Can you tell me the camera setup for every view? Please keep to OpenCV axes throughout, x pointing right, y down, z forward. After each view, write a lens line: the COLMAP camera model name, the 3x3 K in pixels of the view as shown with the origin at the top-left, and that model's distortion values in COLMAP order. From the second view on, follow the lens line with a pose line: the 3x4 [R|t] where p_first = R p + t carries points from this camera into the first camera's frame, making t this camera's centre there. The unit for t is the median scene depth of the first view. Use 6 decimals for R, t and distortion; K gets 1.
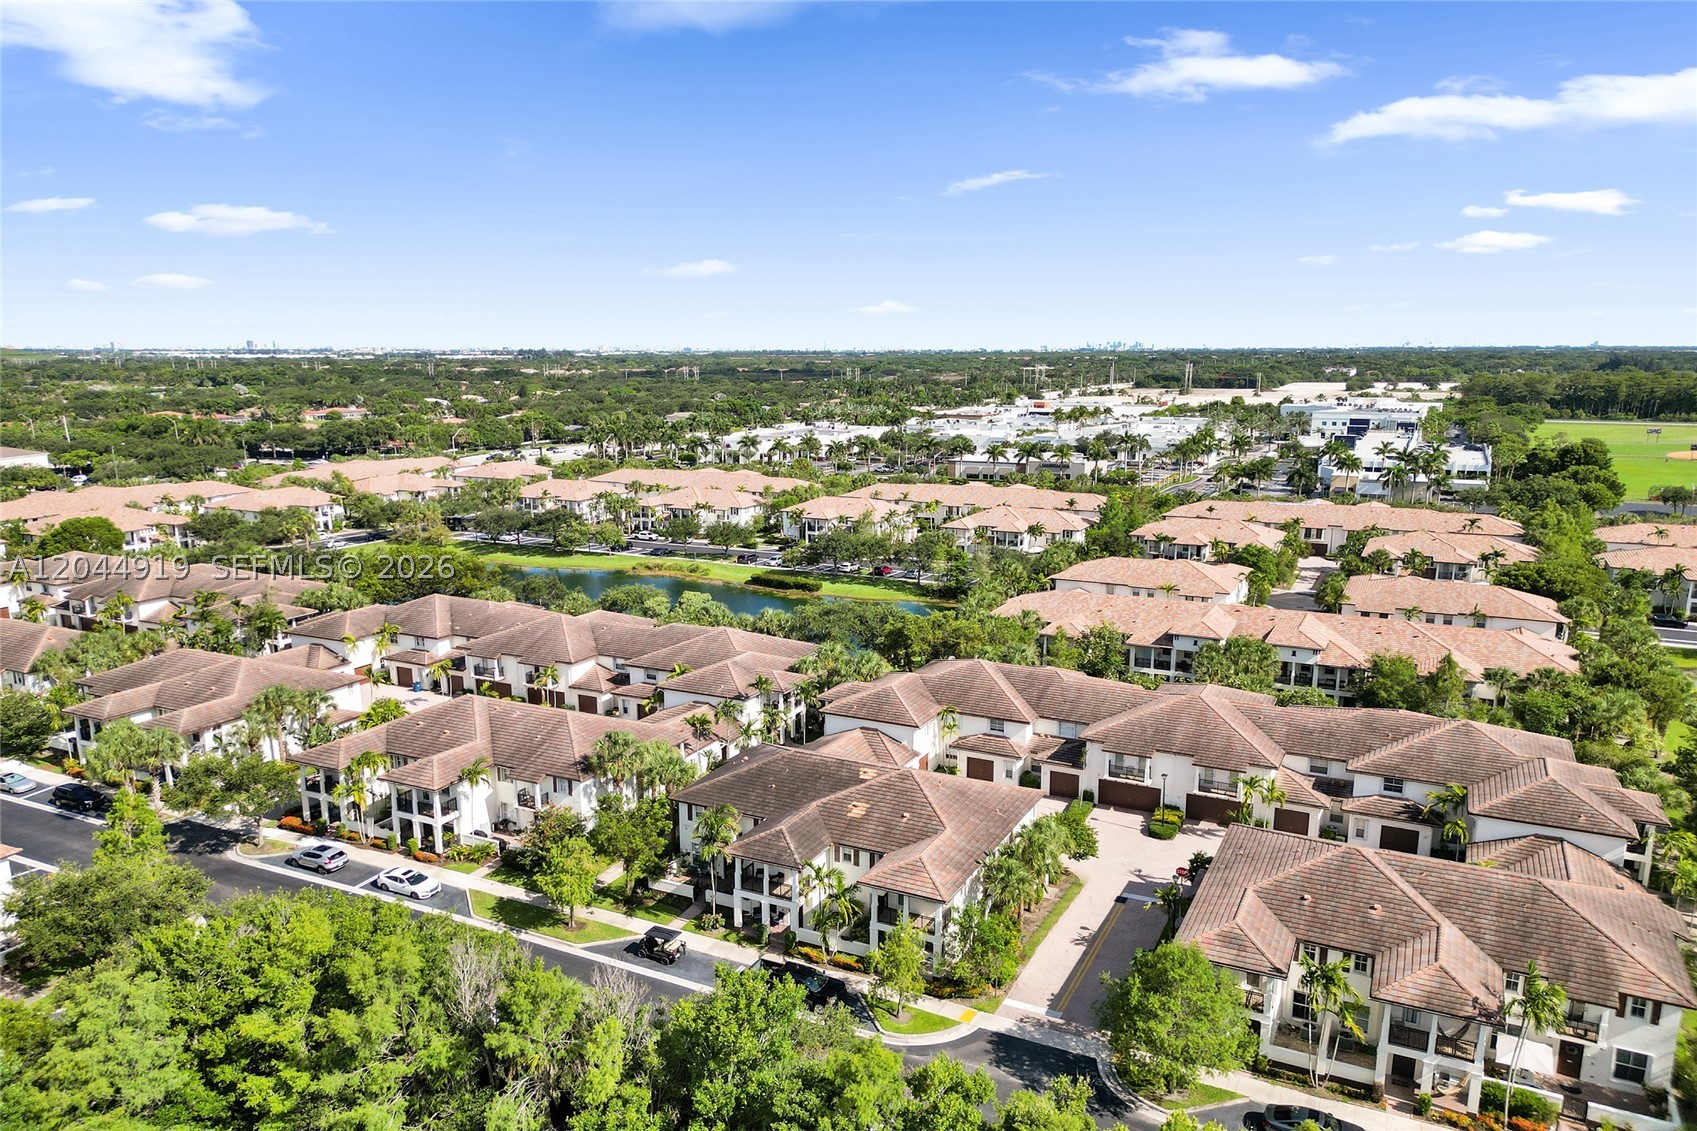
lens RADIAL K [[1193.4, 0, 845.1], [0, 1193.4, 610.9], [0, 0, 1]] dist [0.079186, -0.076319]
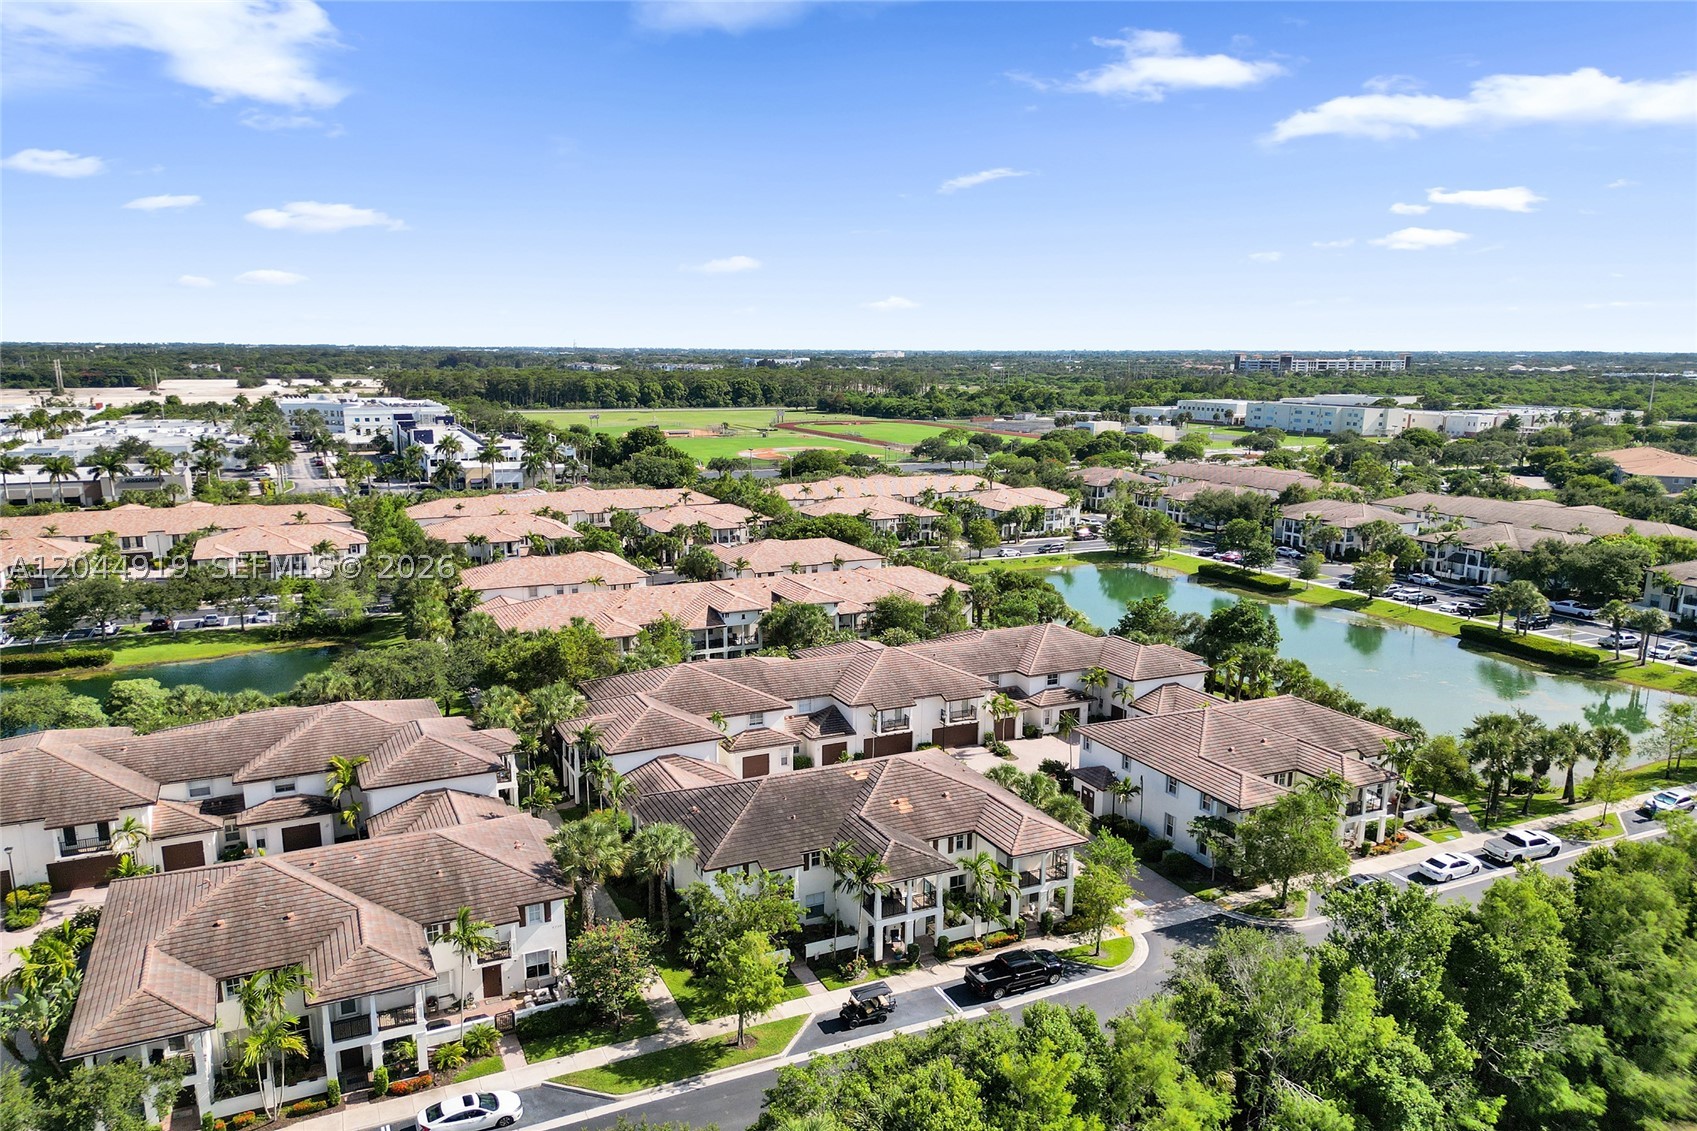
lens RADIAL K [[1193.4, 0, 845.1], [0, 1193.4, 610.9], [0, 0, 1]] dist [0.079186, -0.076319]
pose [[0.612215, -0.168178, 0.772599, -0.675414], [0.166641, 0.982615, 0.081846, -0.072069], [-0.772932, 0.078639, 0.629597, 0.358698]]
